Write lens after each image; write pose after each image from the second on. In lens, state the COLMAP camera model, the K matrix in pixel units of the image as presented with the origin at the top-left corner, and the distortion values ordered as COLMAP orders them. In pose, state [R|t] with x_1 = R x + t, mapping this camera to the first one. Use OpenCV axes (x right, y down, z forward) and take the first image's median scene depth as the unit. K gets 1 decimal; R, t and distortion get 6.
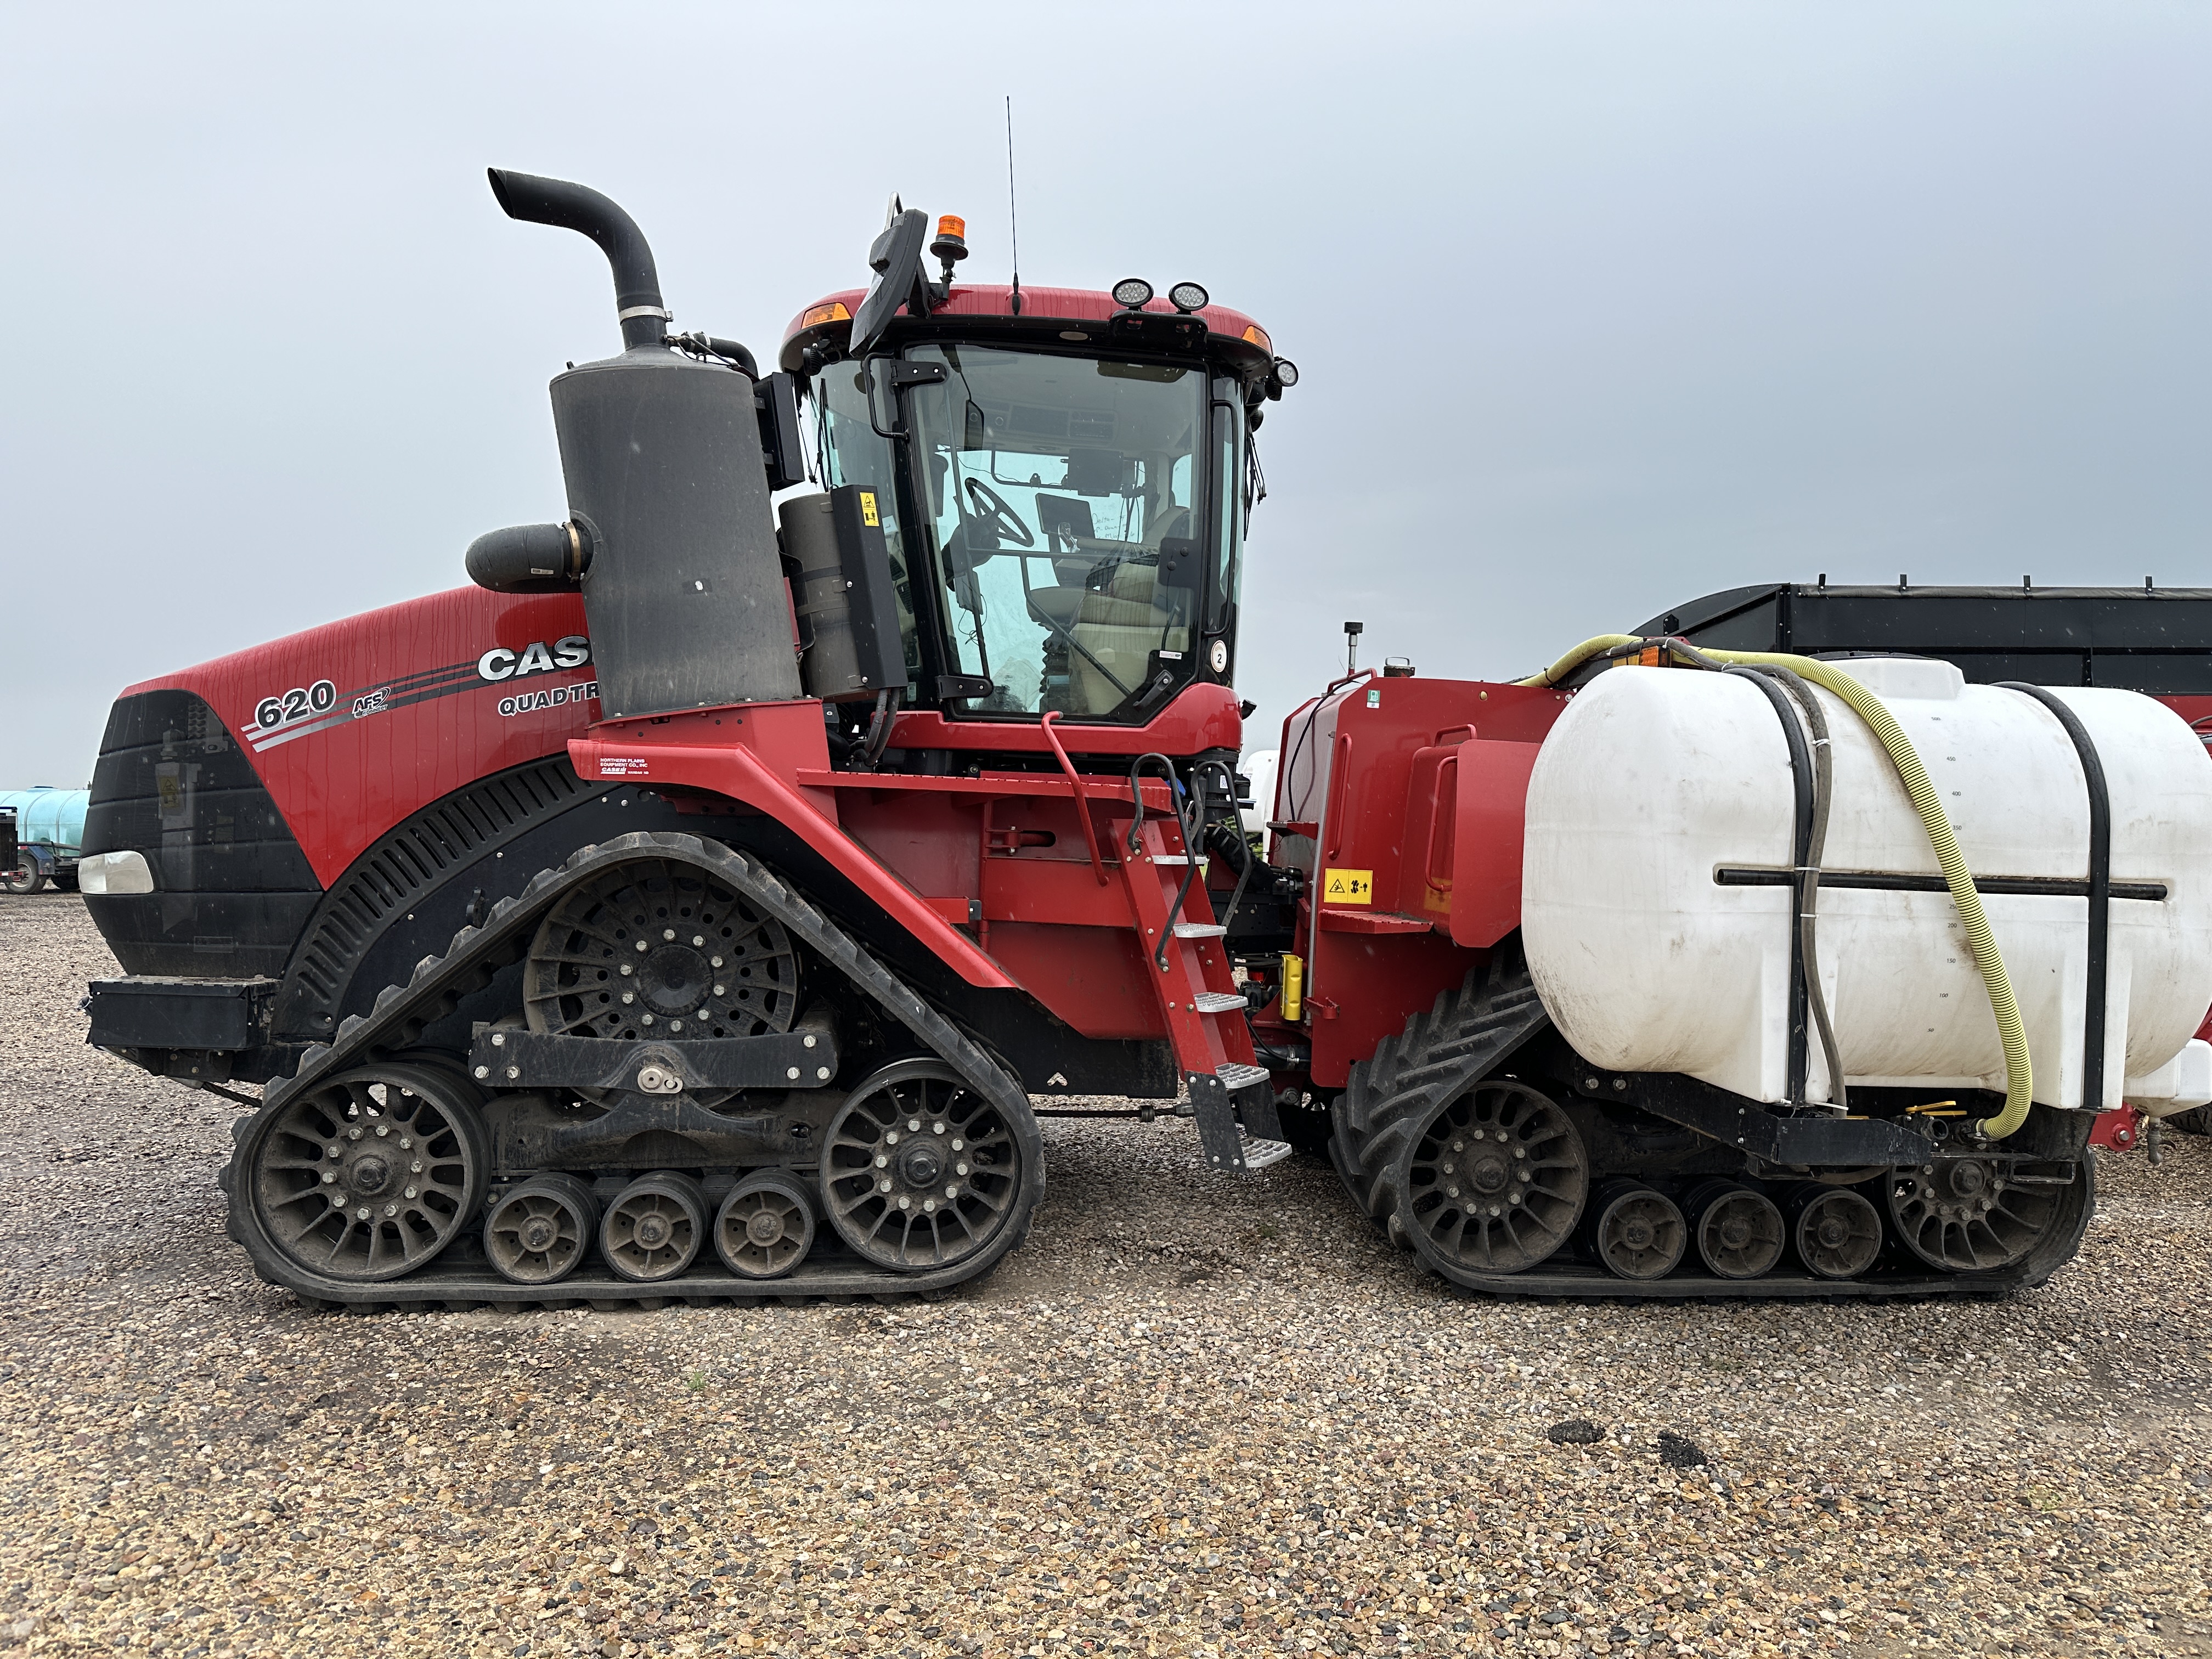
lens RADIAL K [[1570.9, 0, 1094.5], [0, 1570.9, 850.1], [0, 0, 1]] dist [0.052238, -0.082363]
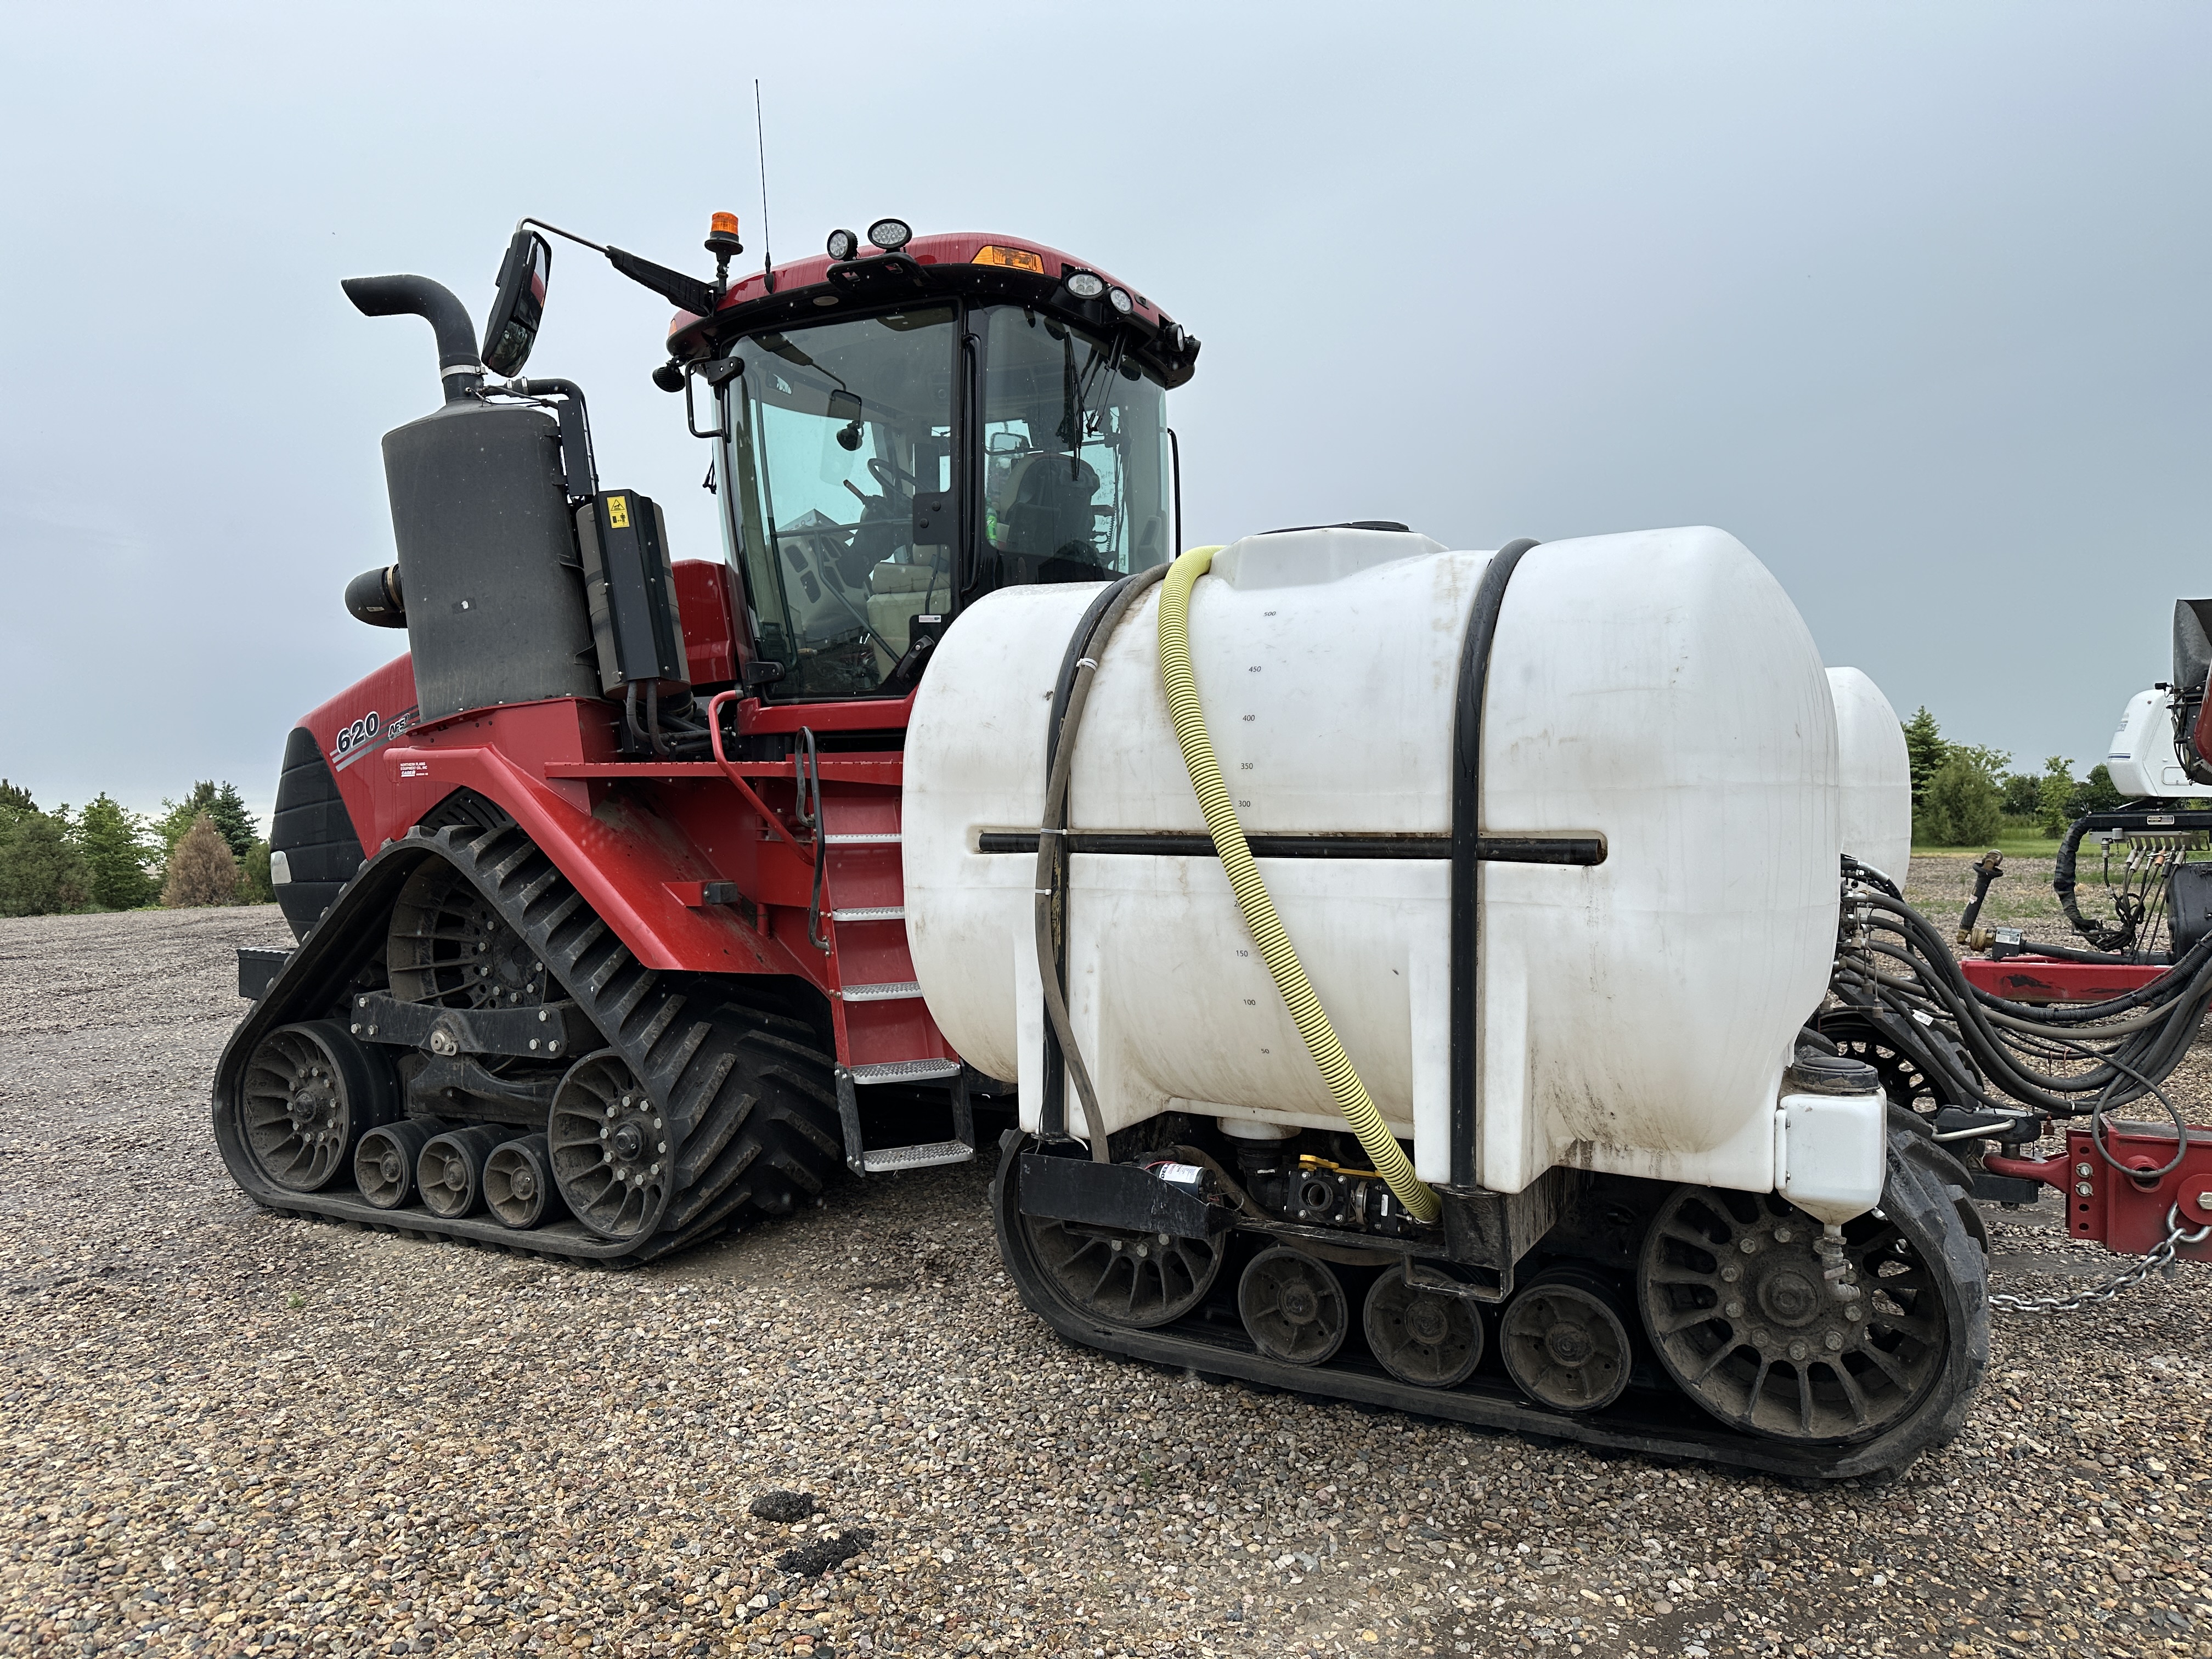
lens RADIAL K [[1559.1, 0, 1121.1], [0, 1559.1, 839.1], [0, 0, 1]] dist [0.104887, -0.164871]
pose [[0.820581, -0.024692, -0.570996, 0.773253], [0.024360, 0.999669, -0.008220, 0.019841], [0.571011, -0.007164, 0.820911, 0.340626]]
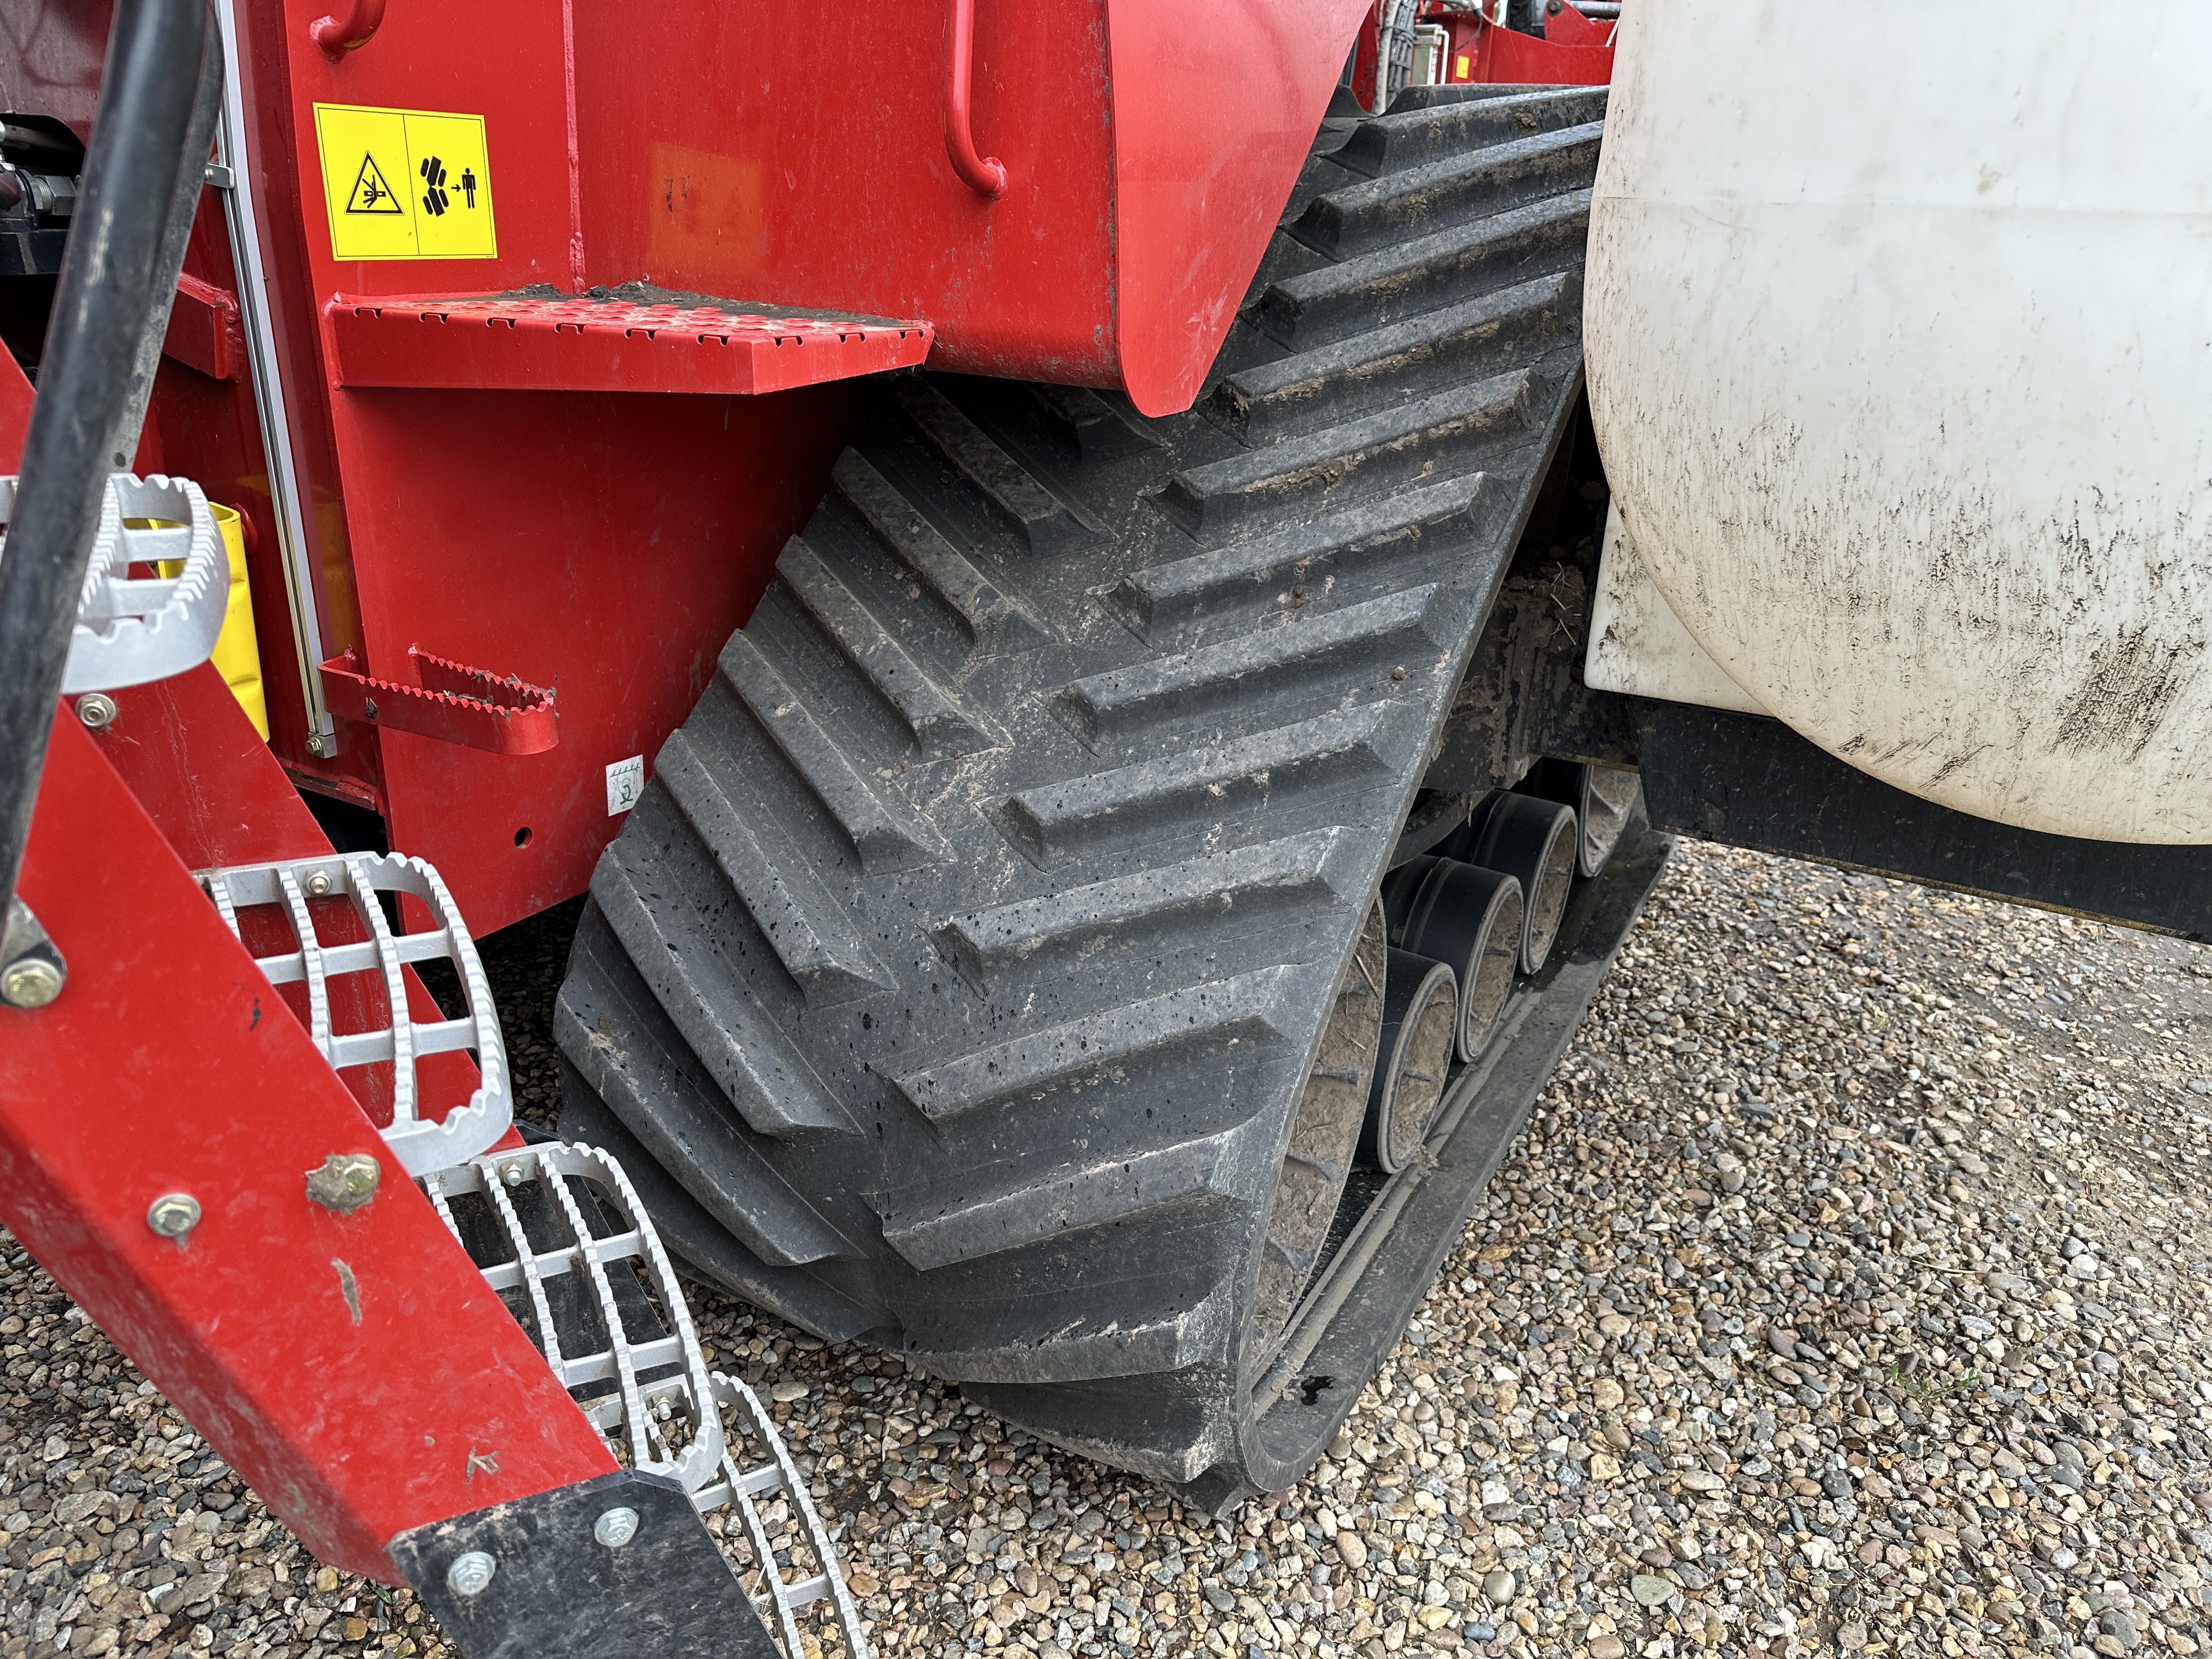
lens RADIAL K [[1570.9, 0, 1094.5], [0, 1570.9, 850.1], [0, 0, 1]] dist [0.052238, -0.082363]
pose [[0.567410, -0.320829, 0.758363, 0.004913], [-0.002316, 0.920349, 0.391091, 0.025924], [-0.823432, -0.223665, 0.521472, 0.912513]]
